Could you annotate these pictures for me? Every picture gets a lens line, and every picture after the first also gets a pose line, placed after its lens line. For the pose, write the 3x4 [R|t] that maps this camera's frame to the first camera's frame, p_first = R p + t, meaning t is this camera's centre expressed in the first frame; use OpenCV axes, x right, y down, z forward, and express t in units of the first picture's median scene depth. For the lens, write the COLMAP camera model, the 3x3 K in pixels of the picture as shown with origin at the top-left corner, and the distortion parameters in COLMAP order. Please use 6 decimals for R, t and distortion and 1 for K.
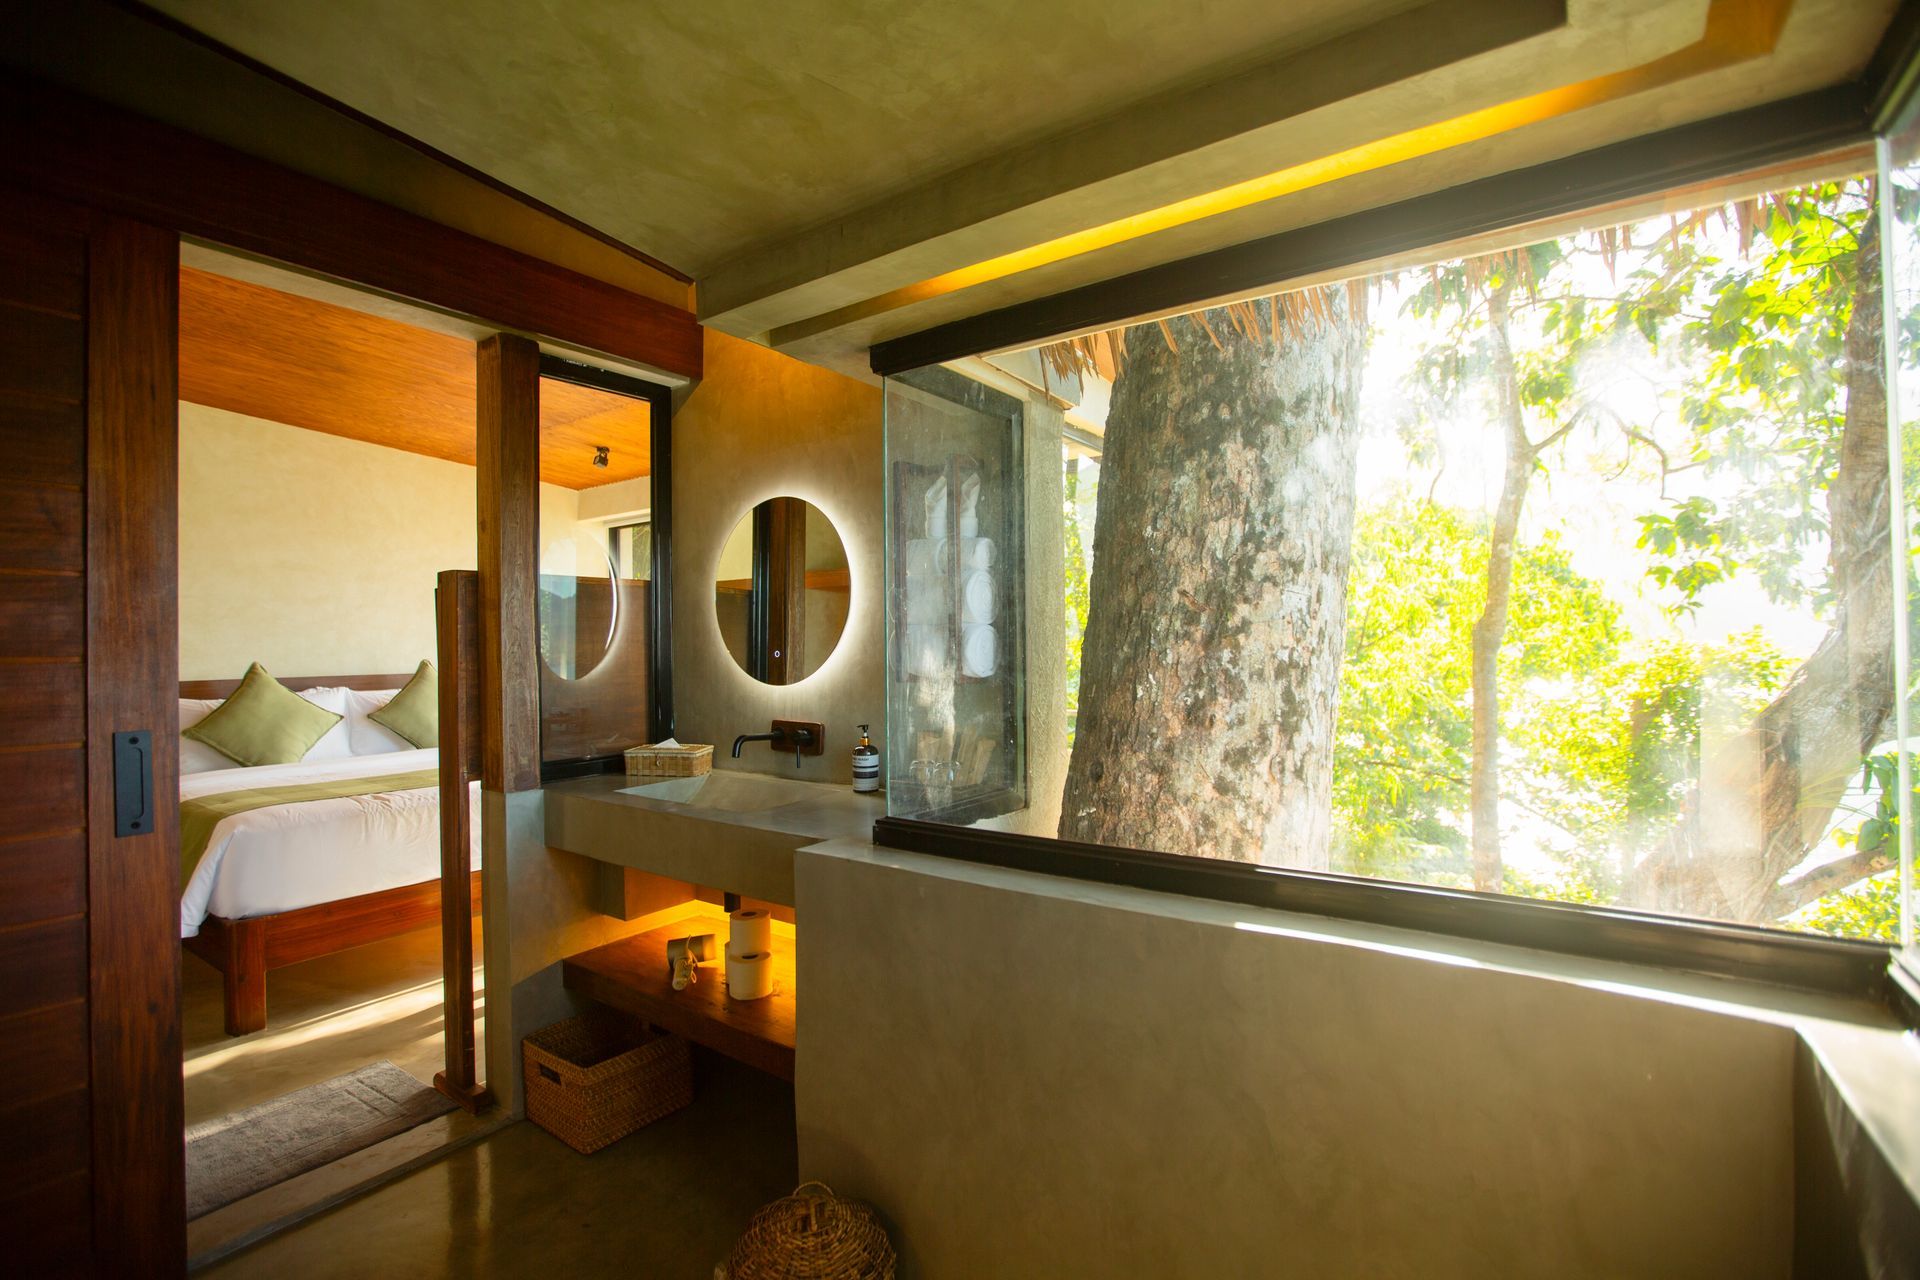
lens RADIAL K [[881.1, 0, 952.0], [0, 881.1, 637.6], [0, 0, 1]] dist [-0.026338, 0.000850]
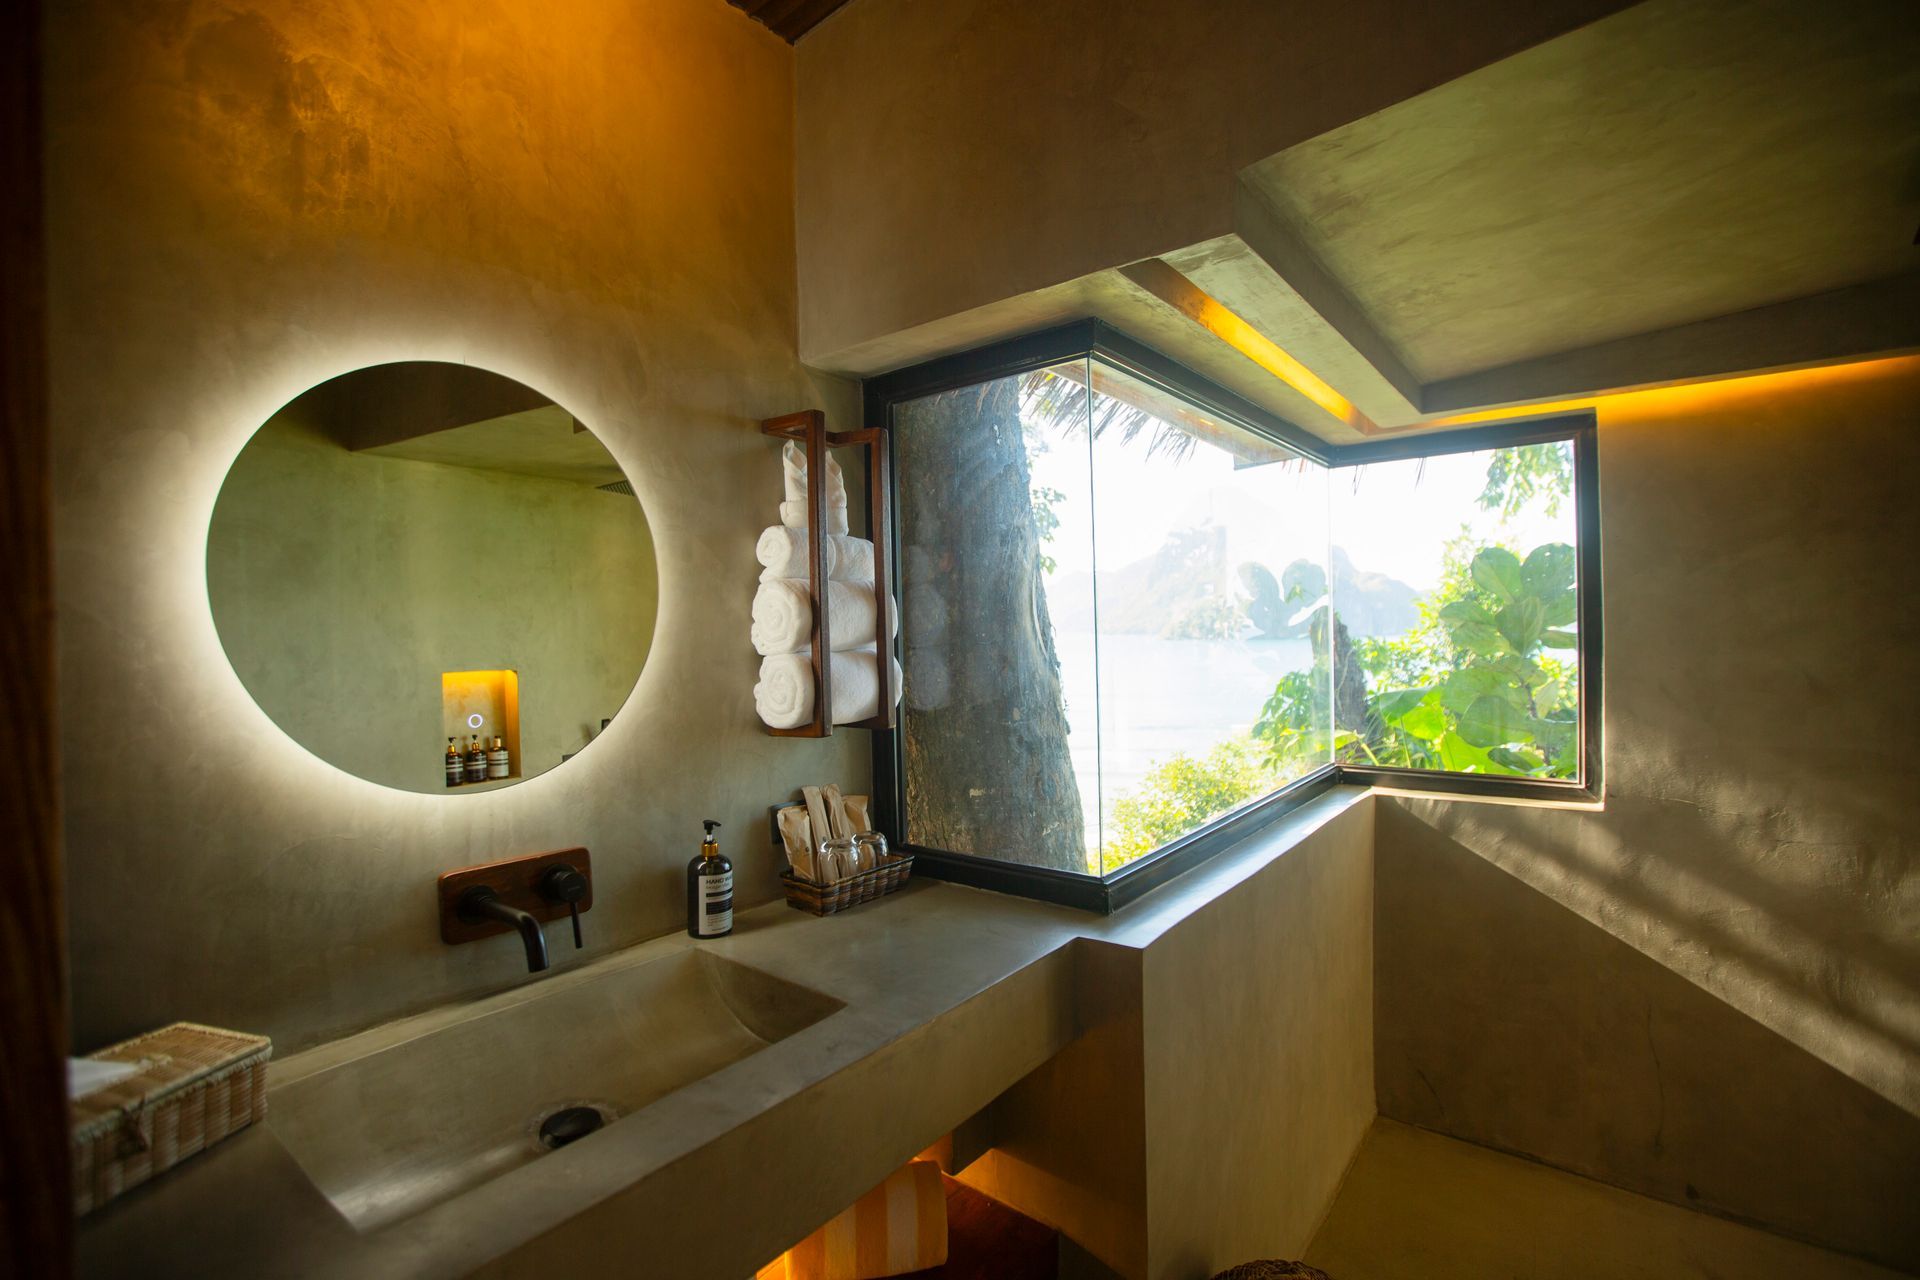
lens RADIAL K [[858.9, 0, 920.3], [0, 858.9, 641.6], [0, 0, 1]] dist [0.003843, -0.000006]
pose [[0.085708, -0.000912, 0.996320, -0.600837], [0.014630, 0.999893, -0.000343, -0.017373], [-0.996213, 0.014606, 0.085712, 0.729366]]
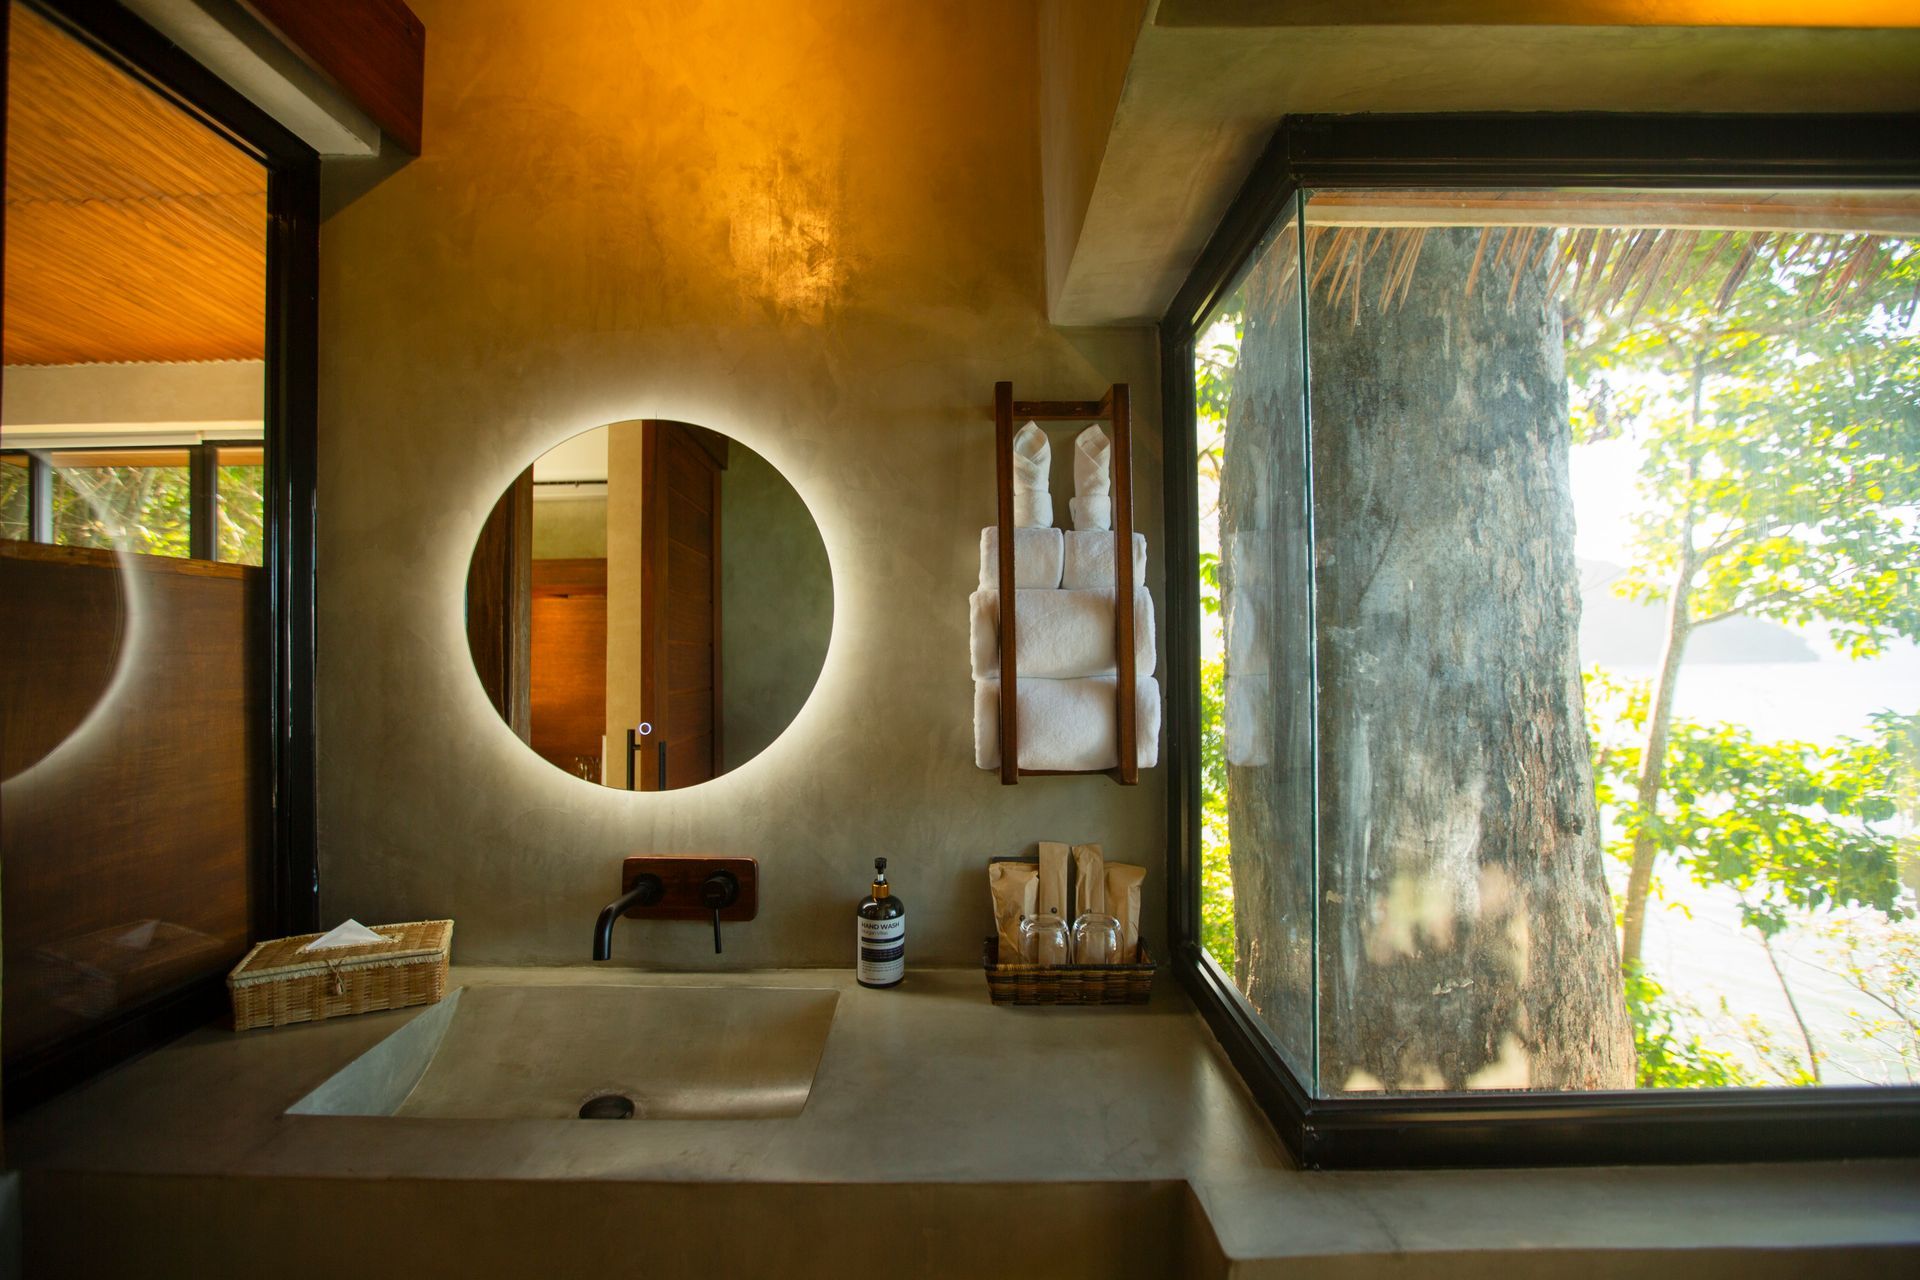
lens RADIAL K [[881.1, 0, 952.0], [0, 881.1, 637.6], [0, 0, 1]] dist [-0.026338, 0.000850]
pose [[0.815728, 0.008563, 0.578373, -0.342101], [-0.005022, 0.999958, -0.007723, -0.030165], [-0.578414, 0.003395, 0.815736, 0.479553]]
